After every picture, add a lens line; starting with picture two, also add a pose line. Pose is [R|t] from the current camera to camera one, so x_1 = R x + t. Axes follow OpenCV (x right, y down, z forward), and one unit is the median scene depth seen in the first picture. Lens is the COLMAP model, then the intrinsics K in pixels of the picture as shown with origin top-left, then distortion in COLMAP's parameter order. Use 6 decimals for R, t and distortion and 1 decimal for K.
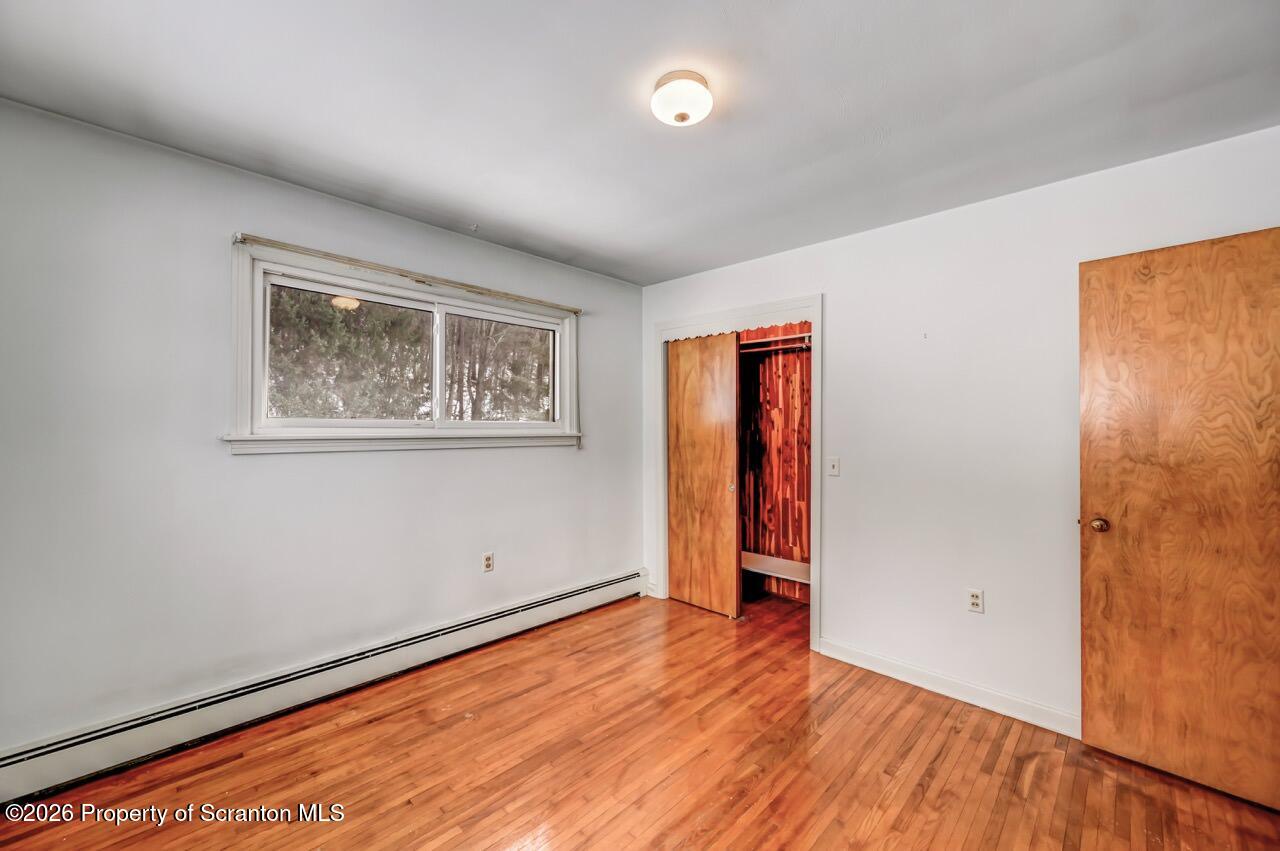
lens RADIAL K [[509.5, 0, 641.9], [0, 509.5, 423.4], [0, 0, 1]] dist [-0.002584, -0.000557]
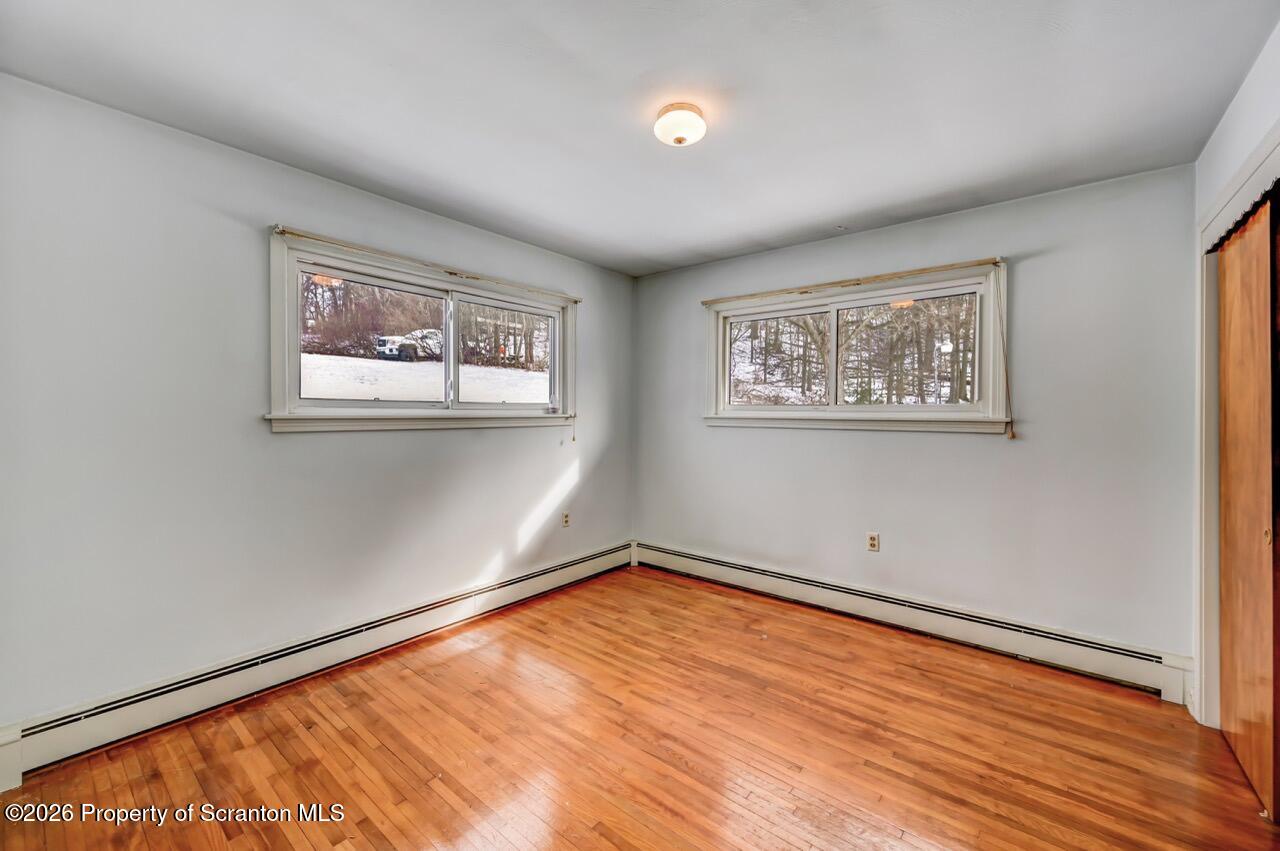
lens RADIAL K [[509.5, 0, 638.2], [0, 509.5, 418.2], [0, 0, 1]] dist [-0.002584, -0.000557]
pose [[0.067762, 0.001386, -0.997701, 0.747342], [-0.004153, 0.999991, 0.001107, 0.026507], [0.997693, 0.004069, 0.067767, 0.497435]]
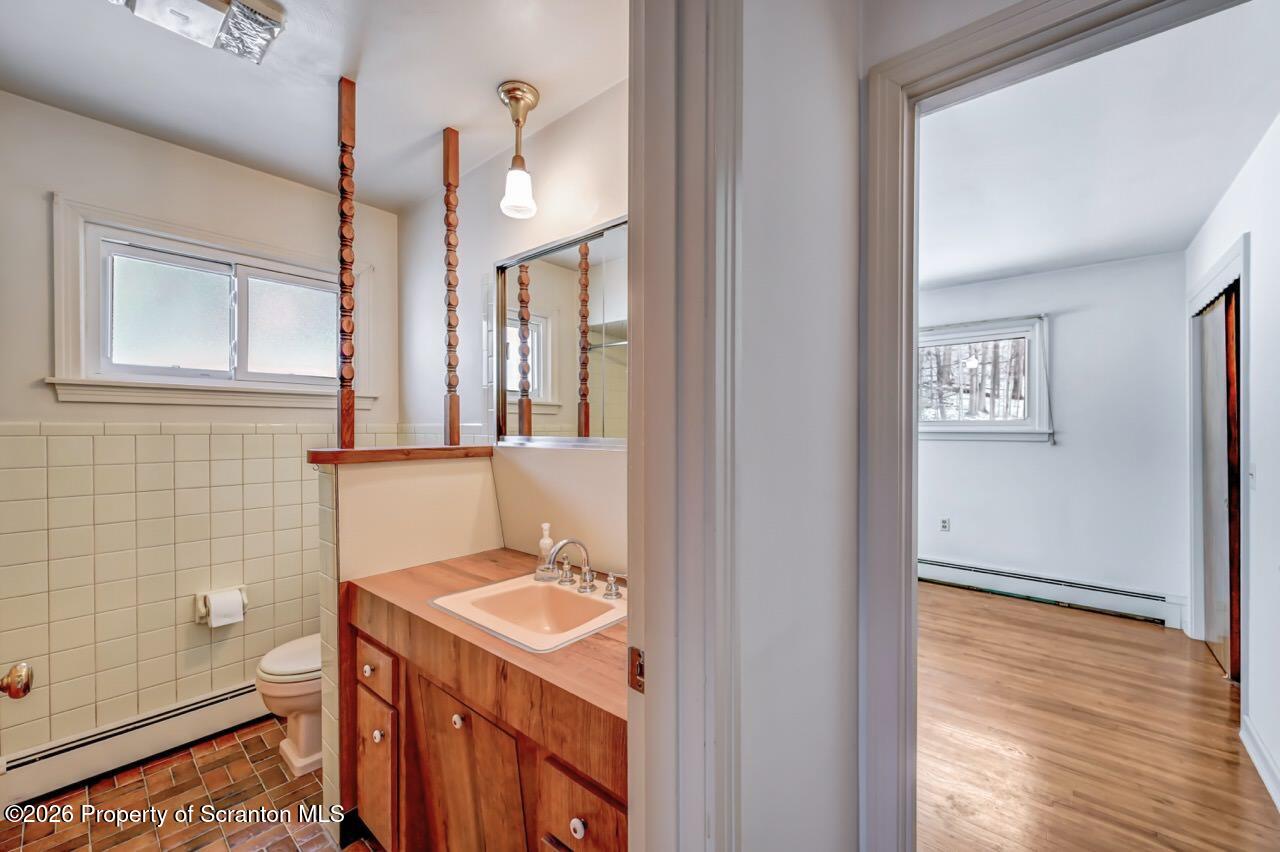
lens RADIAL K [[509.5, 0, 632.1], [0, 509.5, 430.2], [0, 0, 1]] dist [-0.002584, -0.000557]
pose [[0.037591, -0.002582, -0.999290, 1.110946], [0.001277, 0.999996, -0.002536, 0.026346], [0.999292, -0.001181, 0.037594, 0.127671]]
